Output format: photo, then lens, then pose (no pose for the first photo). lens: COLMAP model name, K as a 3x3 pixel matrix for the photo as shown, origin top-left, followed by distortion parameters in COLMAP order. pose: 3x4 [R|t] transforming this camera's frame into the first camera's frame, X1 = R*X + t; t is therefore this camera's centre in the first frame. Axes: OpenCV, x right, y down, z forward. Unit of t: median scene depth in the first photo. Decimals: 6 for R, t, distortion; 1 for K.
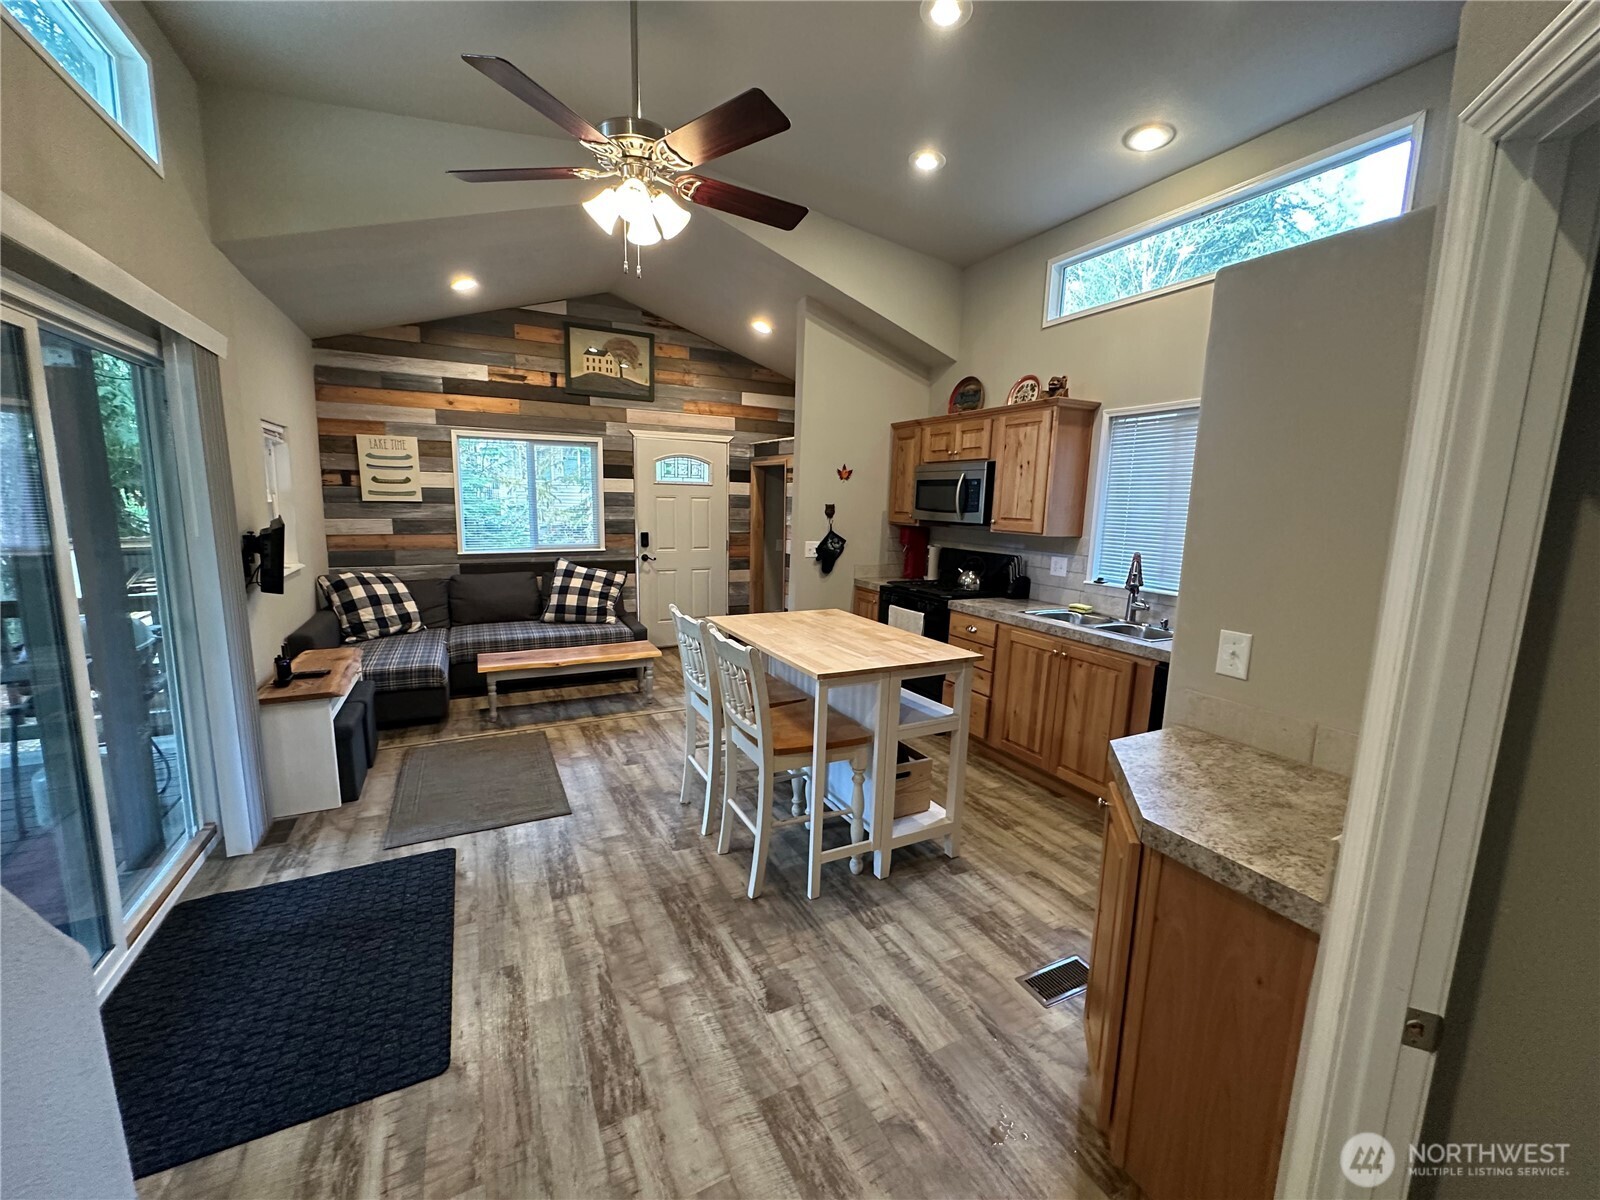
lens RADIAL K [[638.5, 0, 798.6], [0, 638.5, 600.4], [0, 0, 1]] dist [-0.005854, 0.001209]
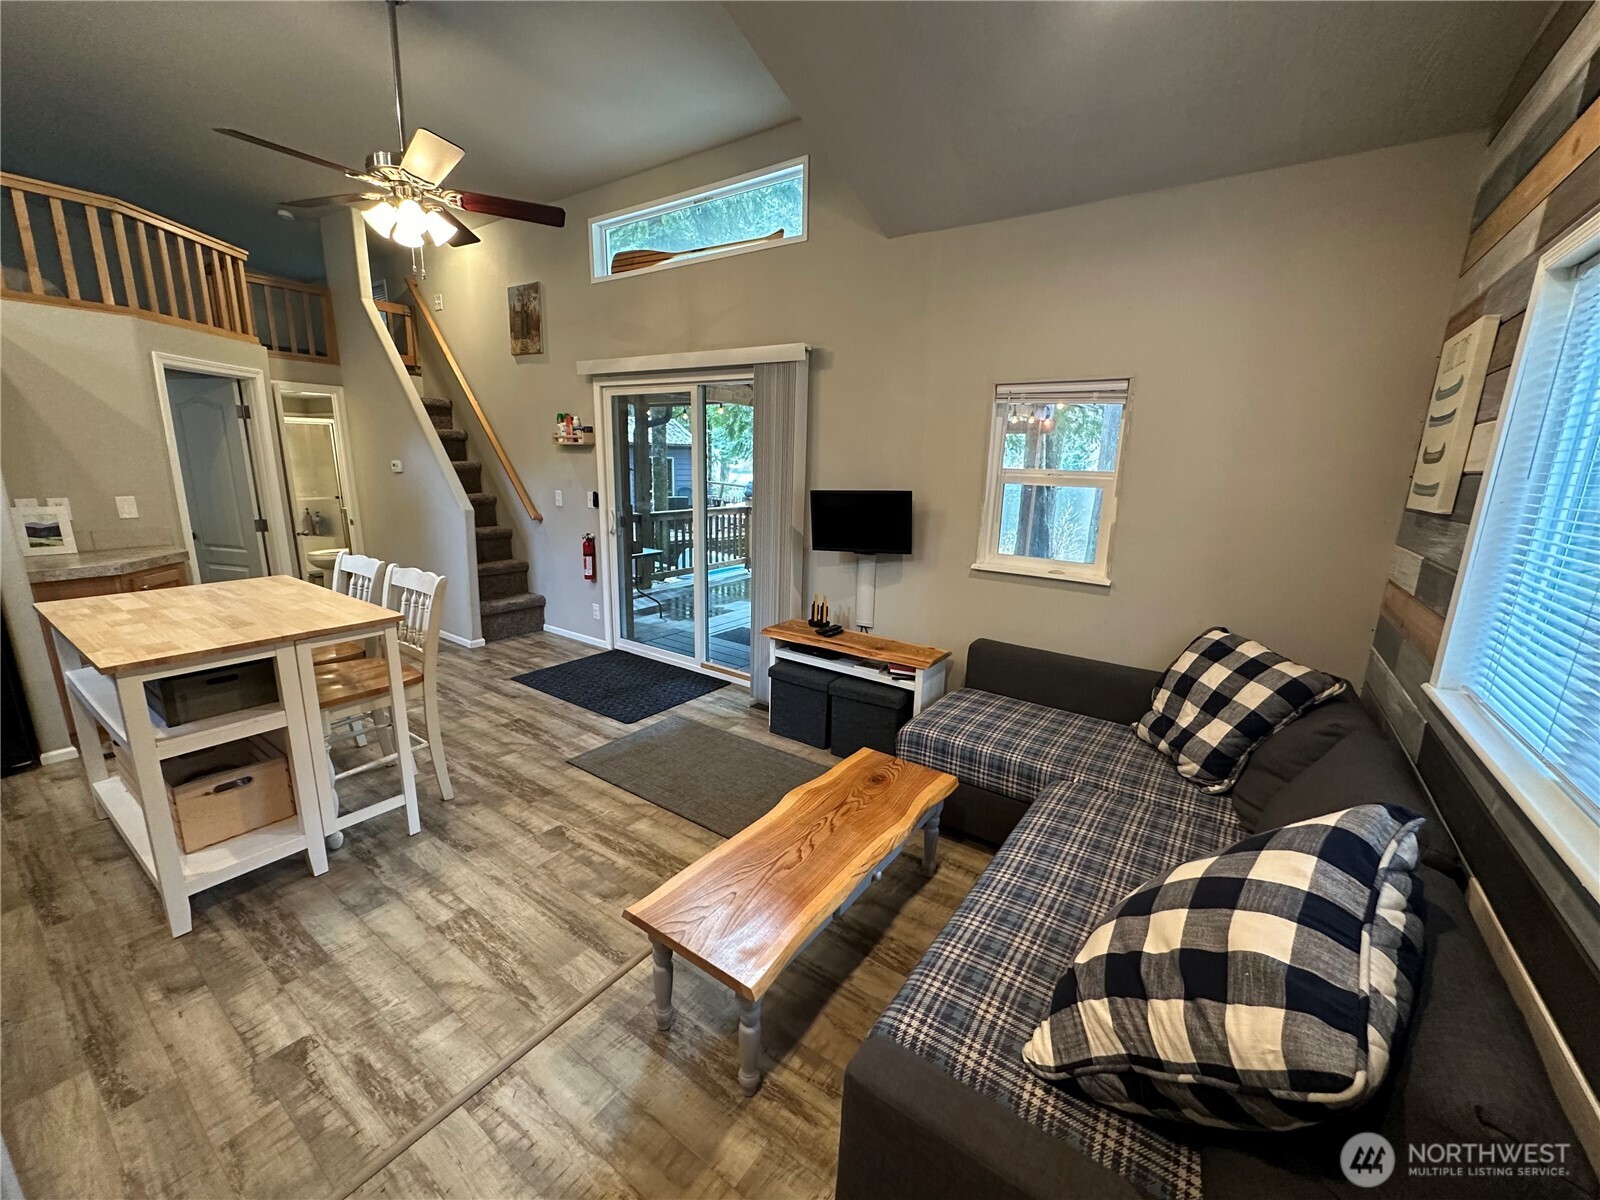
lens RADIAL K [[638.5, 0, 801.2], [0, 638.5, 600.4], [0, 0, 1]] dist [-0.005854, 0.001209]
pose [[-0.882979, 0.053142, -0.466395, -0.139856], [-0.124087, 0.931804, 0.341092, -0.197347], [0.452715, 0.359050, -0.816169, 1.208488]]
